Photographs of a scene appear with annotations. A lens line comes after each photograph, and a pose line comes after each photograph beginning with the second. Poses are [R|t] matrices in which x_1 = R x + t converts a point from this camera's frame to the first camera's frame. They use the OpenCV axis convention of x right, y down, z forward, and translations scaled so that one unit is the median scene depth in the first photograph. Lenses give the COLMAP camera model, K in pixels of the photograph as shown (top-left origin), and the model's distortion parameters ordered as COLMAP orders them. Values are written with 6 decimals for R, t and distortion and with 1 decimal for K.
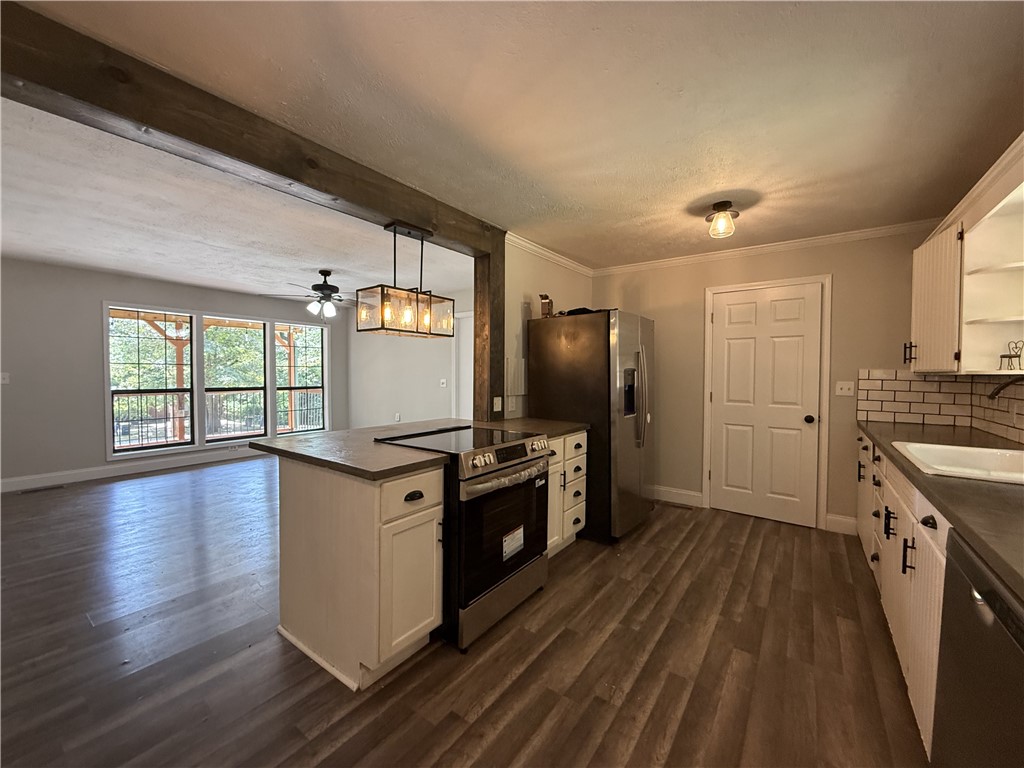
lens RADIAL K [[408.7, 0, 509.4], [0, 408.7, 382.9], [0, 0, 1]] dist [-0.001361, 0.000117]
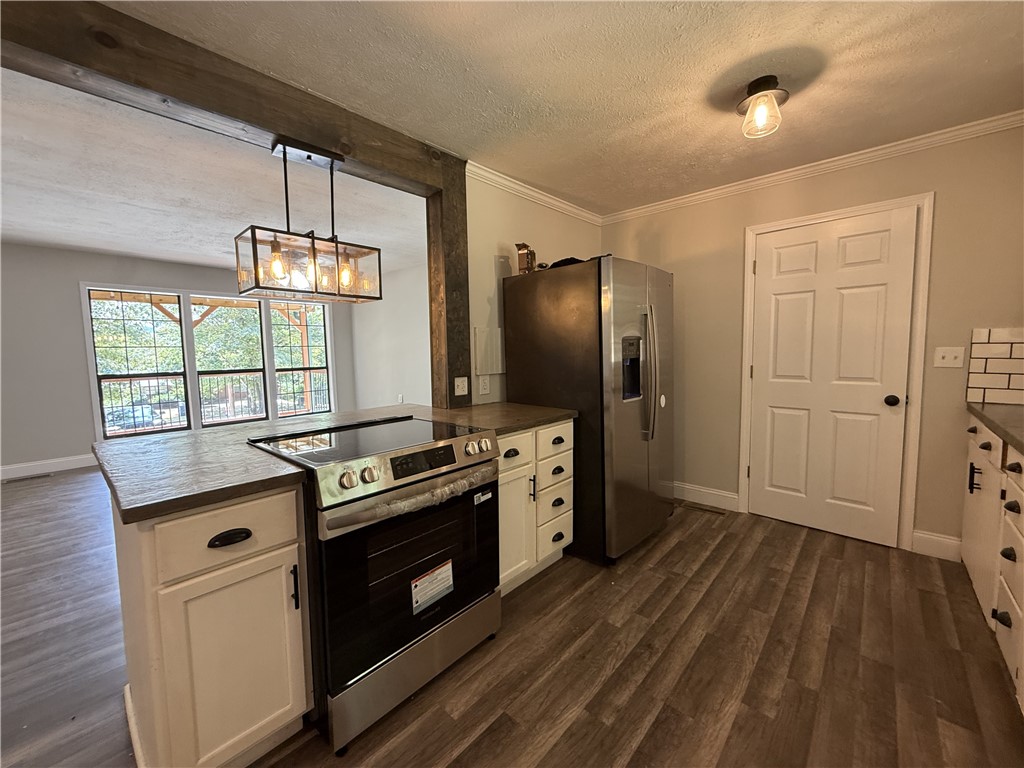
lens RADIAL K [[408.7, 0, 509.4], [0, 408.7, 382.9], [0, 0, 1]] dist [-0.001361, 0.000117]
pose [[0.994038, -0.014716, -0.108041, 0.156654], [0.020924, 0.998180, 0.056551, 0.003040], [0.107012, -0.058475, 0.992537, 0.237321]]
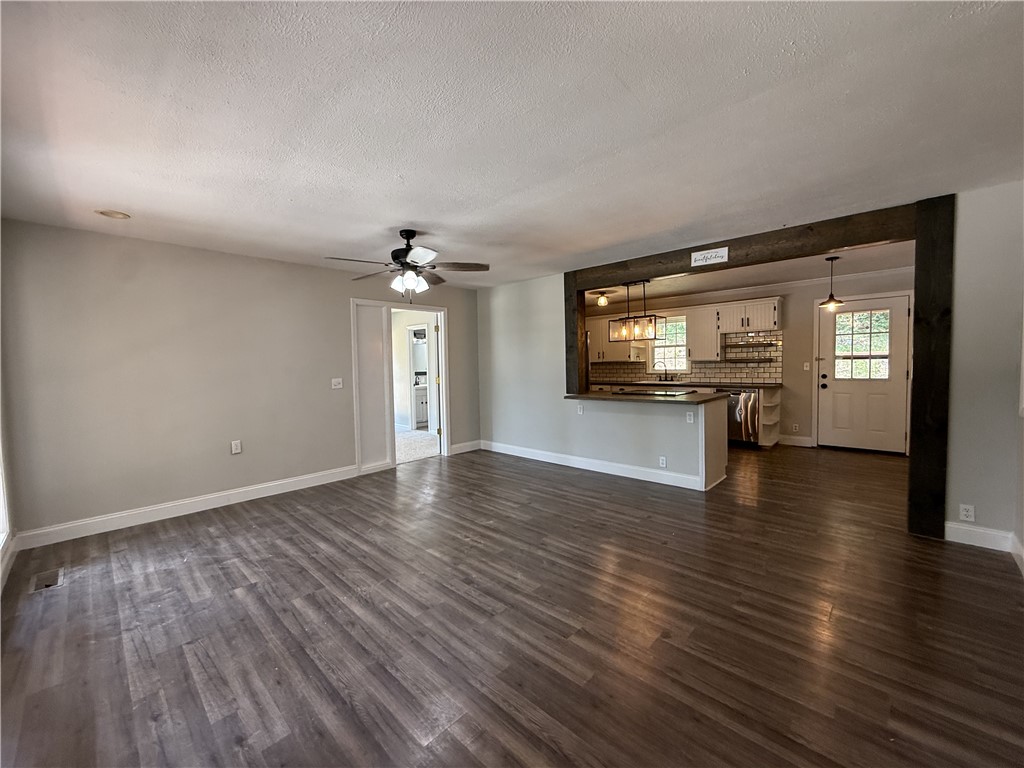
lens RADIAL K [[408.7, 0, 509.4], [0, 408.7, 382.9], [0, 0, 1]] dist [-0.001361, 0.000117]
pose [[0.134813, -0.054186, 0.989388, -1.758937], [0.049925, 0.997607, 0.047833, -0.042245], [-0.989612, 0.042947, 0.137196, 1.103304]]
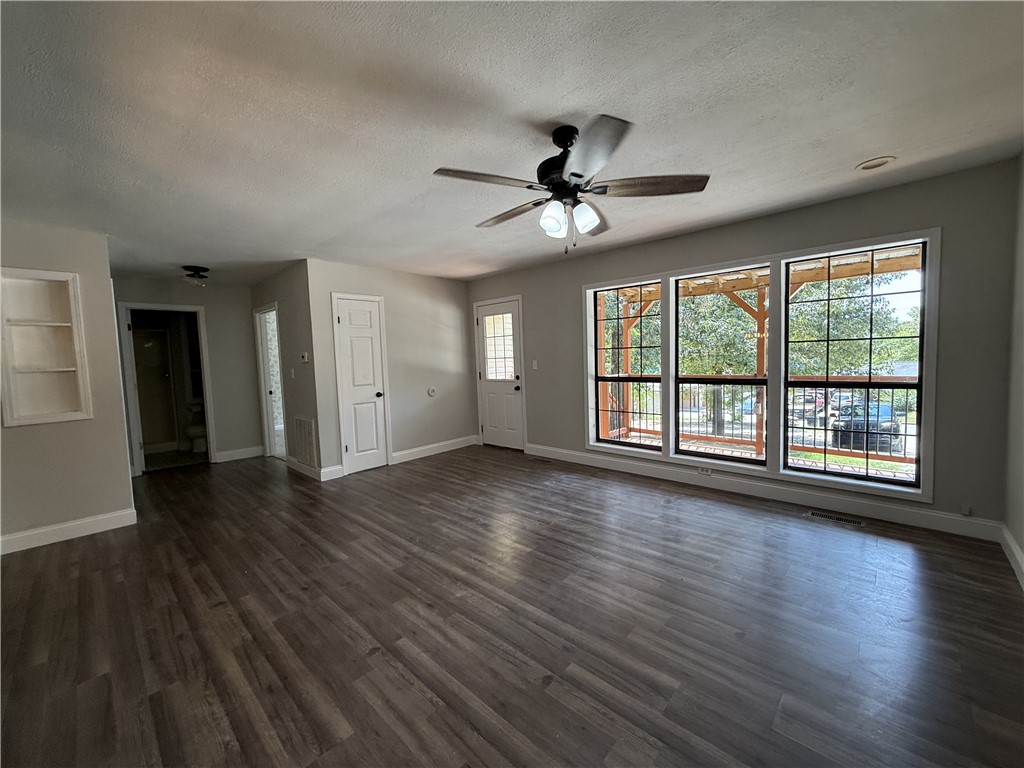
lens RADIAL K [[408.7, 0, 509.4], [0, 408.7, 382.9], [0, 0, 1]] dist [-0.001361, 0.000117]
pose [[-0.128779, 0.061353, -0.989774, 0.015036], [0.003352, 0.998106, 0.061434, -0.045369], [0.991668, 0.004594, -0.128740, 1.506352]]
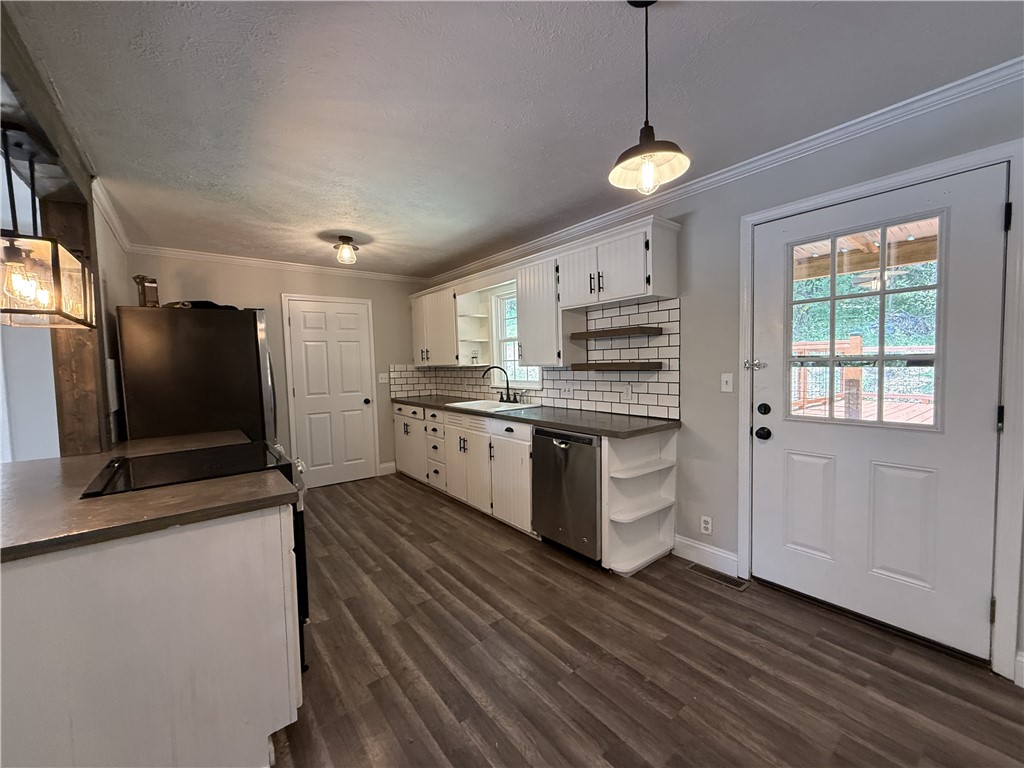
lens RADIAL K [[408.7, 0, 509.4], [0, 408.7, 382.9], [0, 0, 1]] dist [-0.001361, 0.000117]
pose [[0.274167, -0.061725, 0.959699, -0.528745], [0.053566, 0.997369, 0.048845, -0.018312], [-0.960189, 0.038015, 0.276752, 0.154615]]
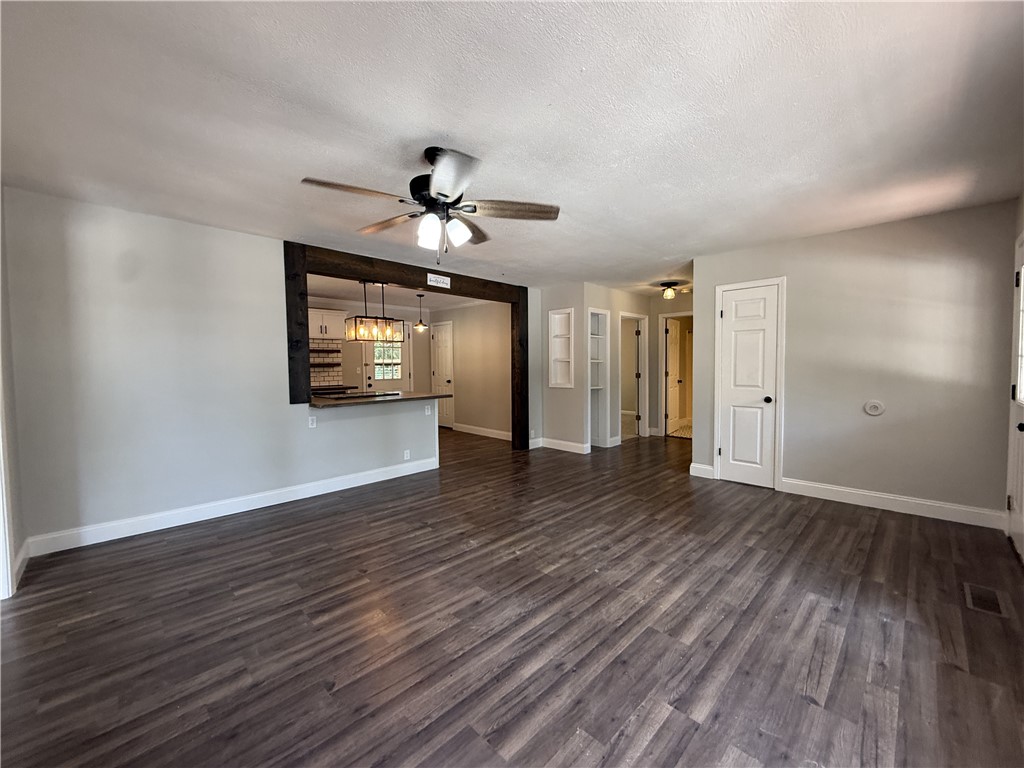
lens RADIAL K [[408.7, 0, 509.4], [0, 408.7, 382.9], [0, 0, 1]] dist [-0.001361, 0.000117]
pose [[-0.986670, -0.005204, 0.162652, -0.926850], [0.007175, 0.997125, 0.075428, -0.060105], [-0.162577, 0.075589, -0.983796, 2.226435]]
